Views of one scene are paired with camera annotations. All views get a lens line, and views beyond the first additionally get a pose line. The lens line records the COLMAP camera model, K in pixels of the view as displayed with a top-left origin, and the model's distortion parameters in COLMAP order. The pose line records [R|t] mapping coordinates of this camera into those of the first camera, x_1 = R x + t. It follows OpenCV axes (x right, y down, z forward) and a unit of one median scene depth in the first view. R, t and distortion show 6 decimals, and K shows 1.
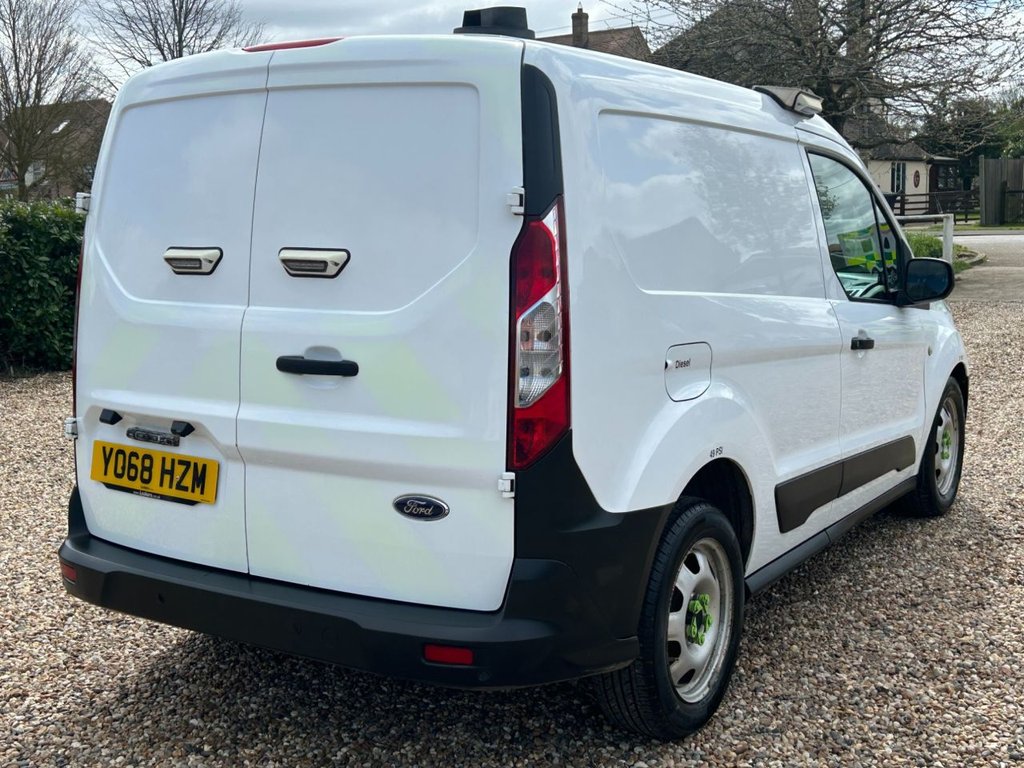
lens RADIAL K [[1248.5, 0, 512.0], [0, 1248.5, 384.0], [0, 0, 1]] dist [0.139494, -0.335378]
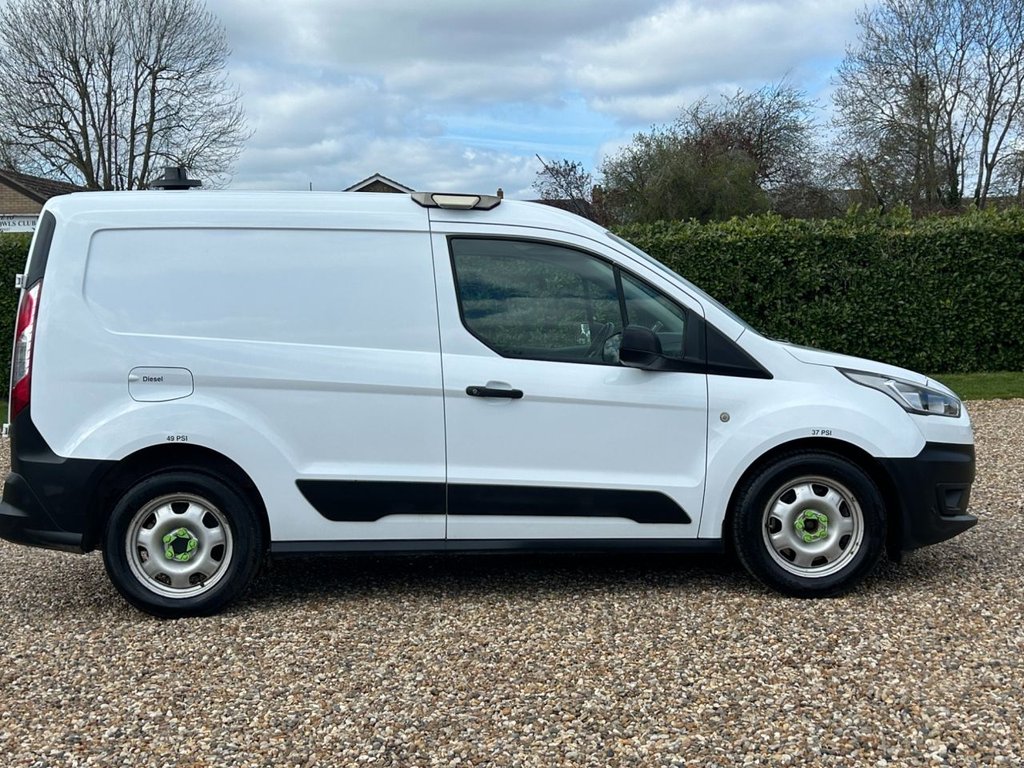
lens RADIAL K [[1426.7, 0, 534.4], [0, 1426.7, 367.3], [0, 0, 1]] dist [0.107854, -0.096078]
pose [[0.569182, 0.033162, -0.821543, 1.910910], [-0.102833, 0.994212, -0.031112, -0.024132], [0.815756, 0.102190, 0.569297, 0.339808]]
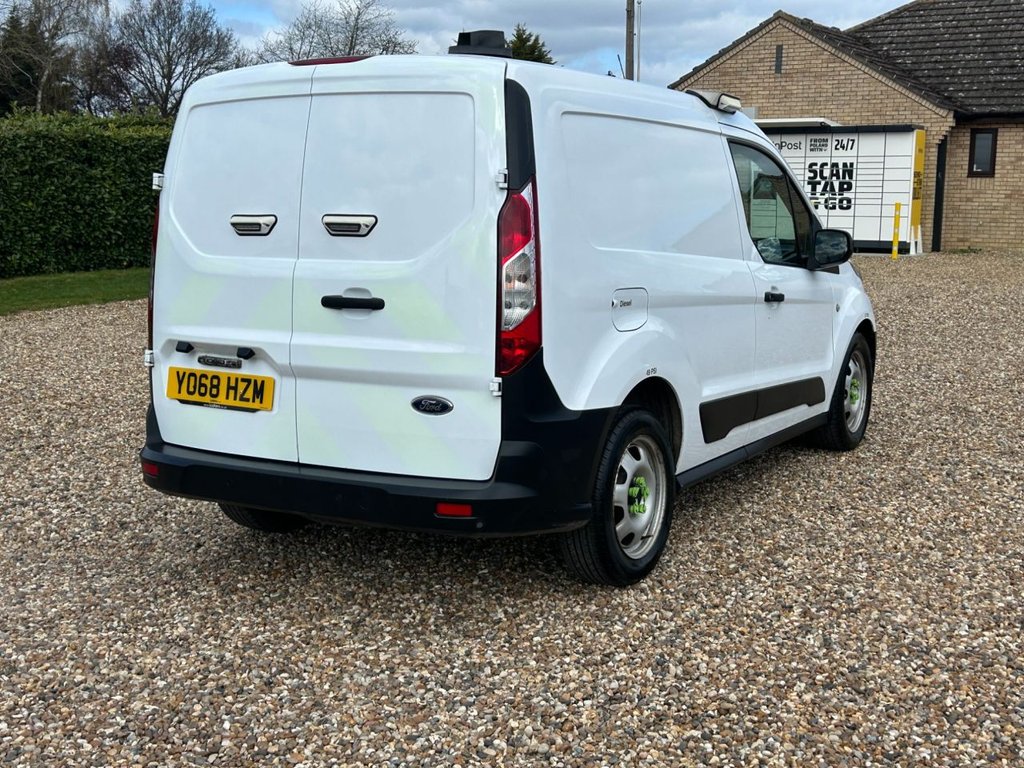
lens RADIAL K [[1273.5, 0, 512.0], [0, 1273.5, 384.0], [0, 0, 1]] dist [0.167934, -0.363768]
pose [[0.999530, -0.003930, 0.030399, -0.024649], [0.003702, 0.999965, 0.007546, 0.057463], [-0.030428, -0.007430, 0.999509, -0.339804]]
